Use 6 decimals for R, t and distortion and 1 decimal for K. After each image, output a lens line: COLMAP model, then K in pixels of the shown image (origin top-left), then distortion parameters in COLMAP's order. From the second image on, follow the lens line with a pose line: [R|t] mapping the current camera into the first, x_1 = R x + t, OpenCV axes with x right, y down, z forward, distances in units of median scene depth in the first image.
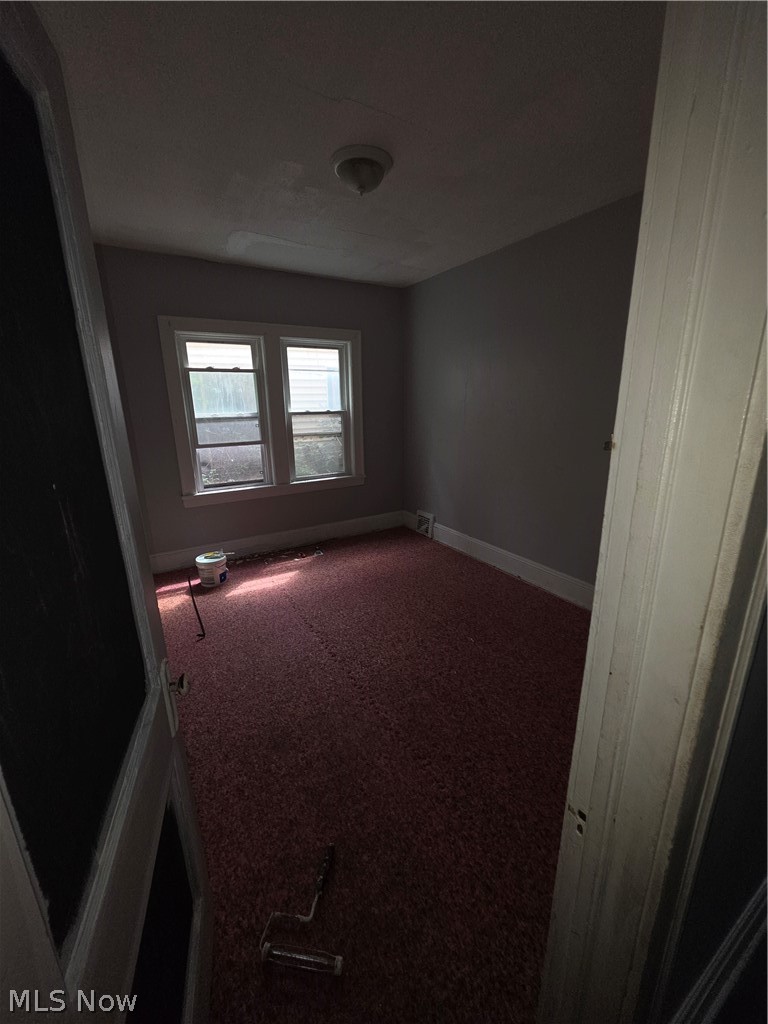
lens RADIAL K [[410.5, 0, 383.0], [0, 410.5, 508.3], [0, 0, 1]] dist [-0.003567, 0.000900]
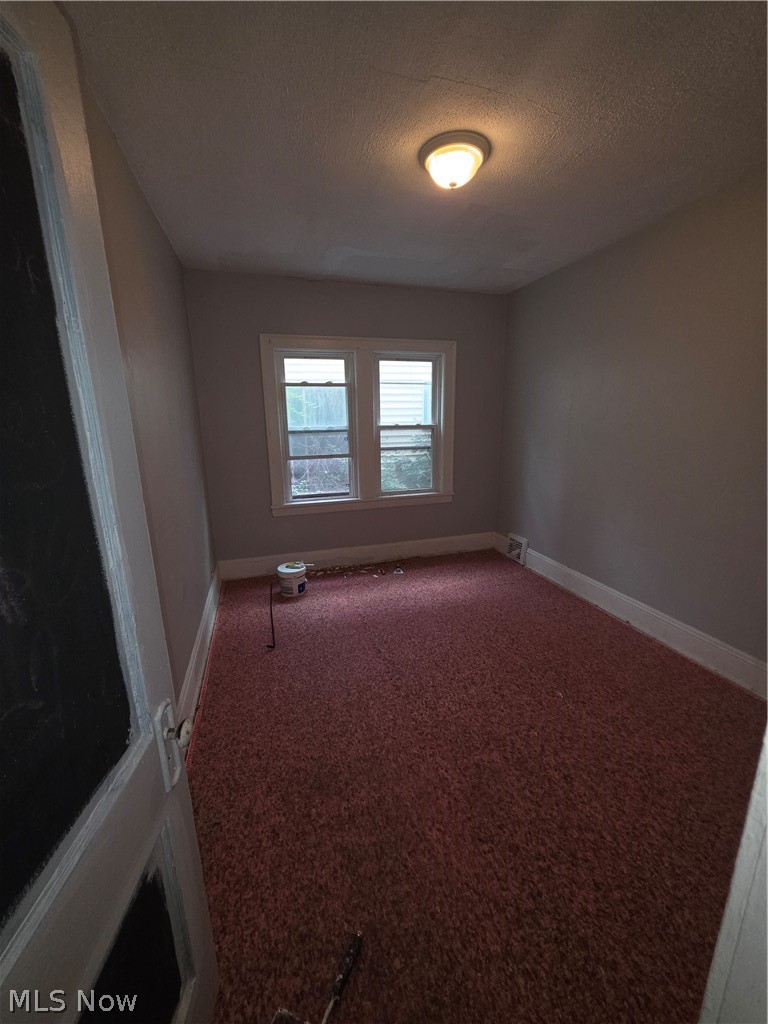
lens RADIAL K [[410.5, 0, 382.0], [0, 410.5, 509.5], [0, 0, 1]] dist [-0.003567, 0.000900]
pose [[0.971179, 0.053512, -0.232269, 0.042536], [-0.060628, 0.997881, -0.023600, -0.020625], [0.230514, 0.037002, 0.972365, 0.099218]]
